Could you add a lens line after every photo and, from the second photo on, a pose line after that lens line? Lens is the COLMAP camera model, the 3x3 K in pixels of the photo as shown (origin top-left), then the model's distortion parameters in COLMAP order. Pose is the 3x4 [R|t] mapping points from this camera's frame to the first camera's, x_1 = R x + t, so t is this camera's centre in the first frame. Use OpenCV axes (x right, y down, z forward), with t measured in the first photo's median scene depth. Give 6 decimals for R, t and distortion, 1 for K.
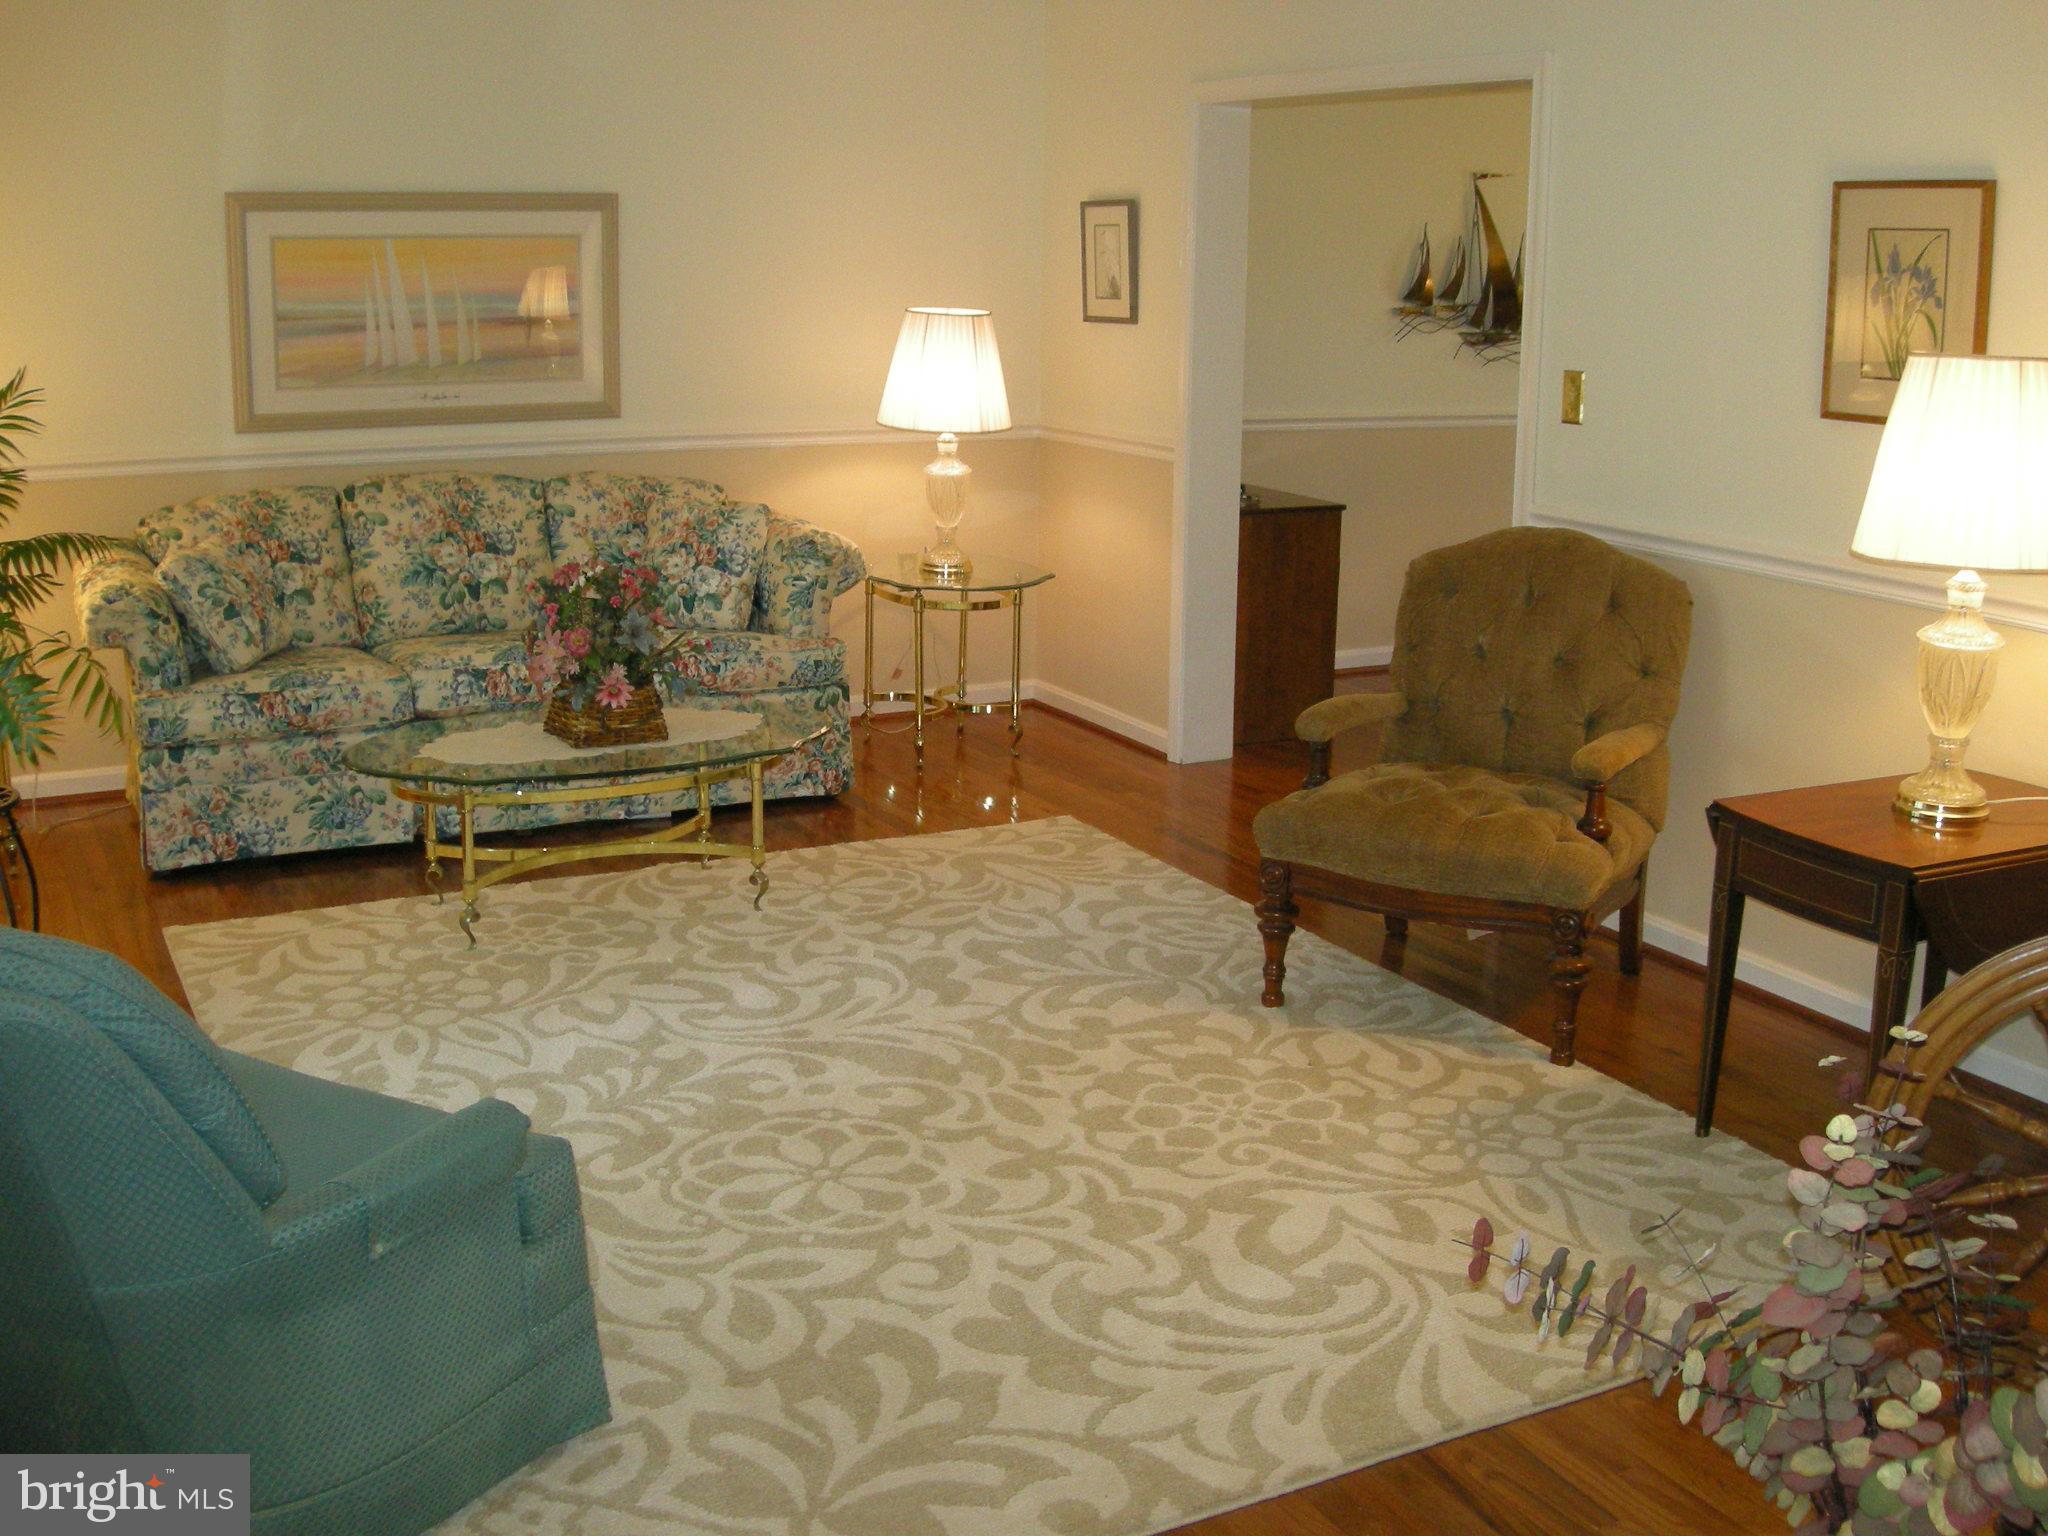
lens RADIAL K [[2129.2, 0, 996.2], [0, 2129.2, 770.9], [0, 0, 1]] dist [-0.191982, 0.131748]
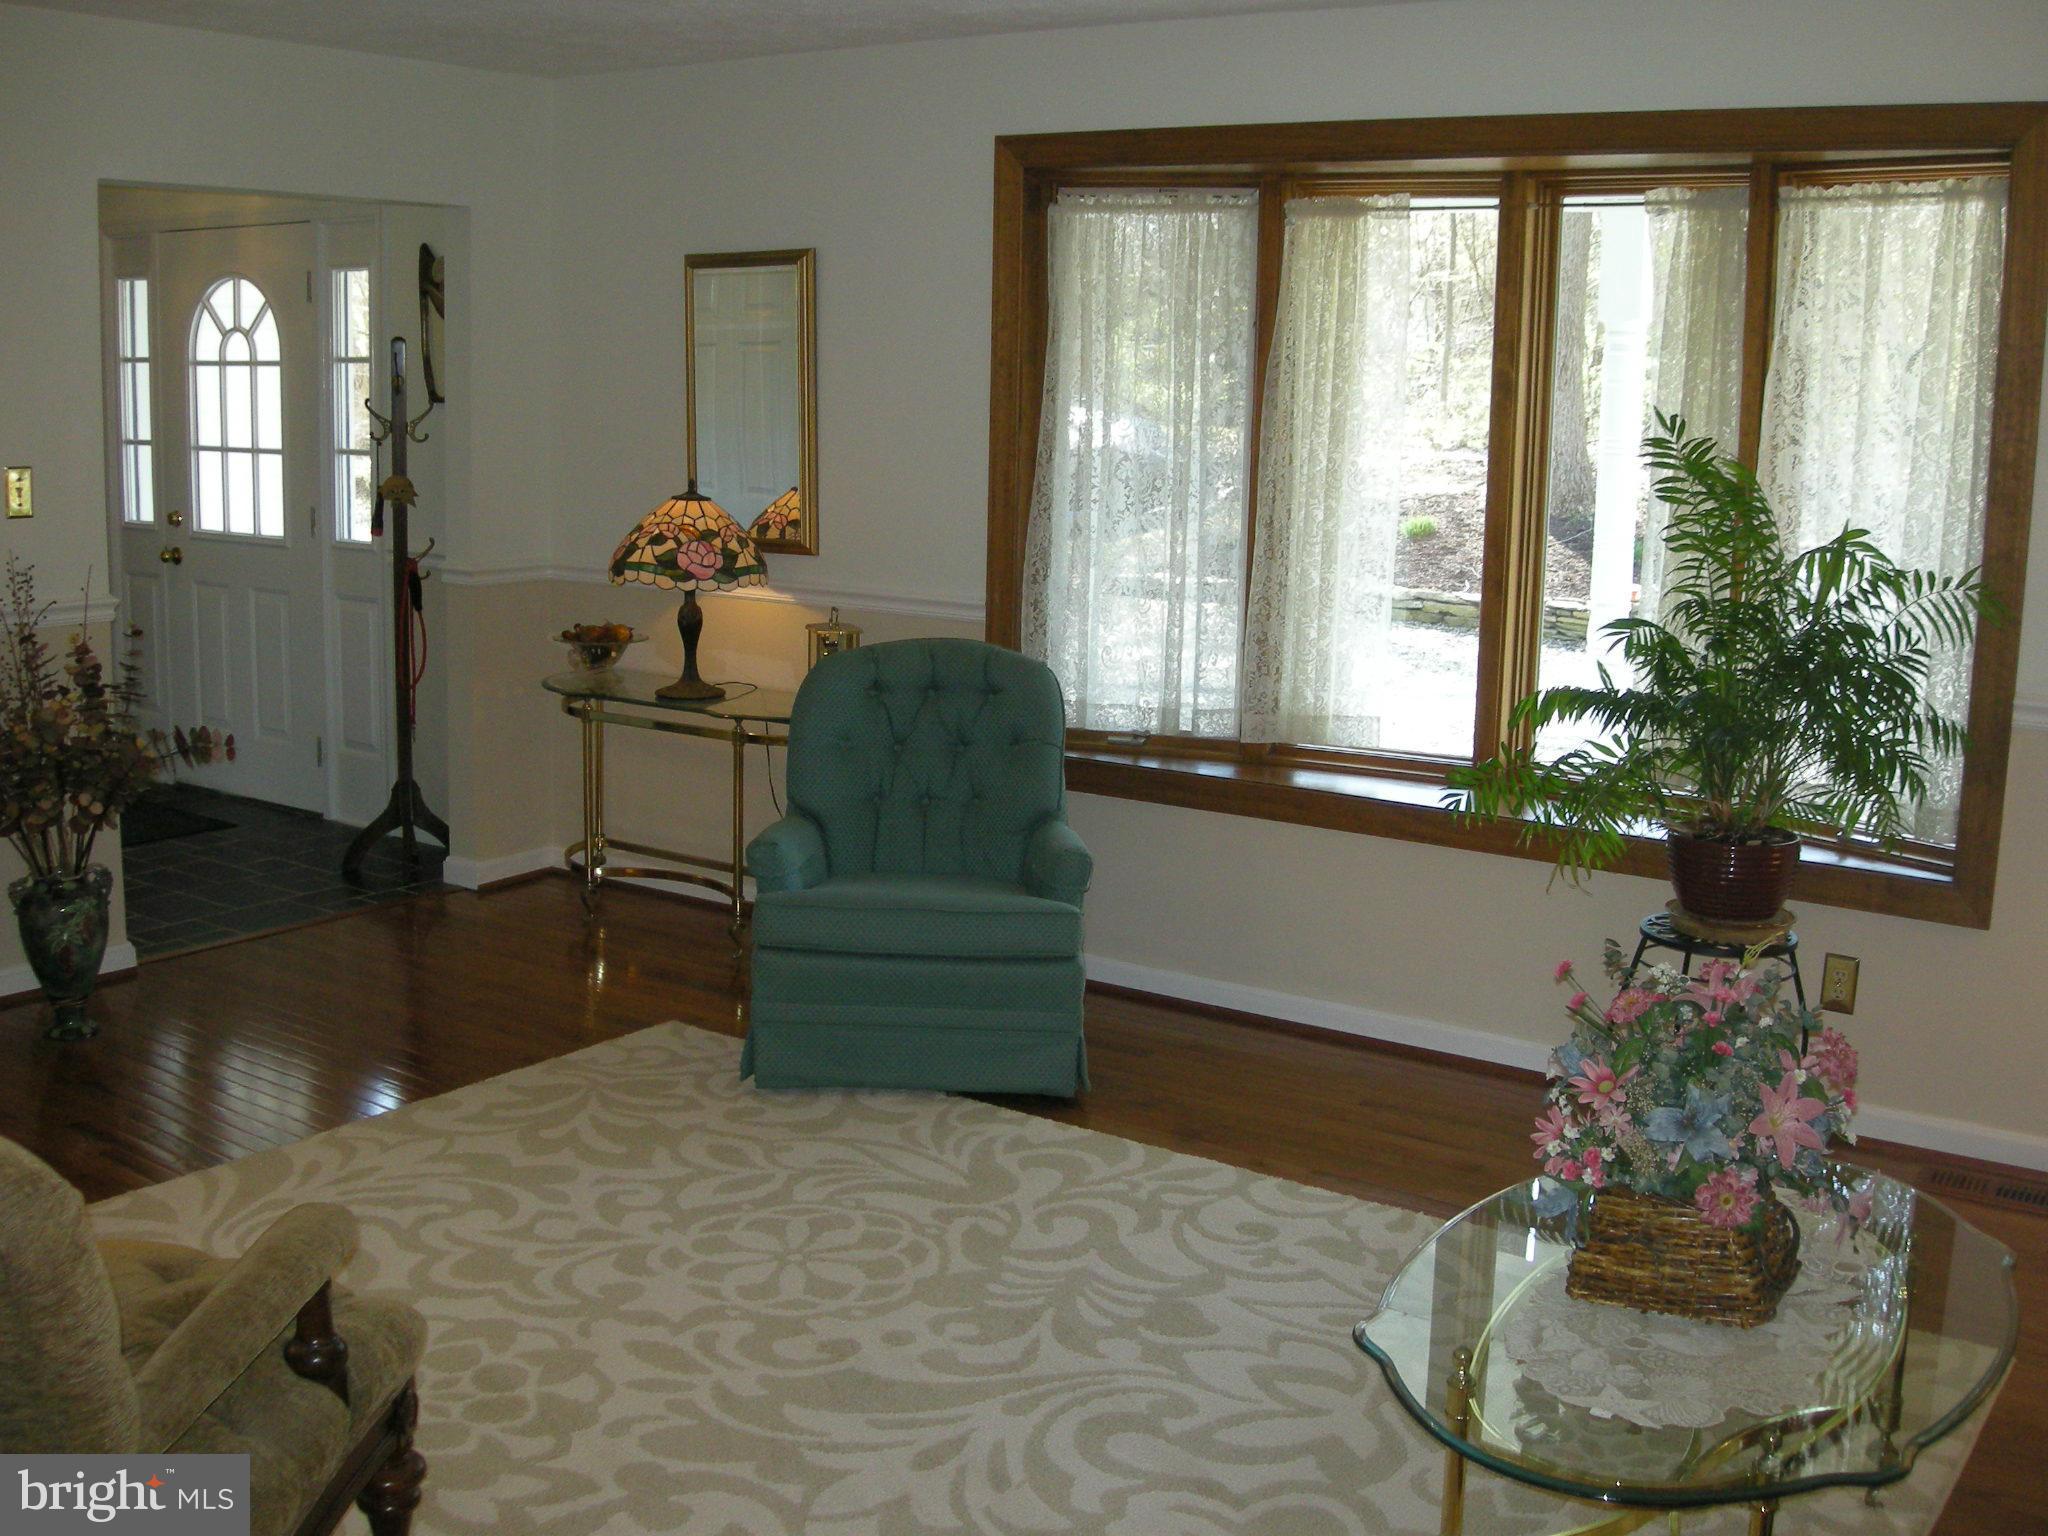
lens RADIAL K [[2104.0, 0, 1024.0], [0, 2104.0, 768.0], [0, 0, 1]] dist [-0.193507, 0.138219]
pose [[-0.882248, 0.059950, -0.466951, 0.260238], [-0.144662, 0.909350, 0.390071, -0.410467], [0.448007, 0.411689, -0.793600, 1.647353]]
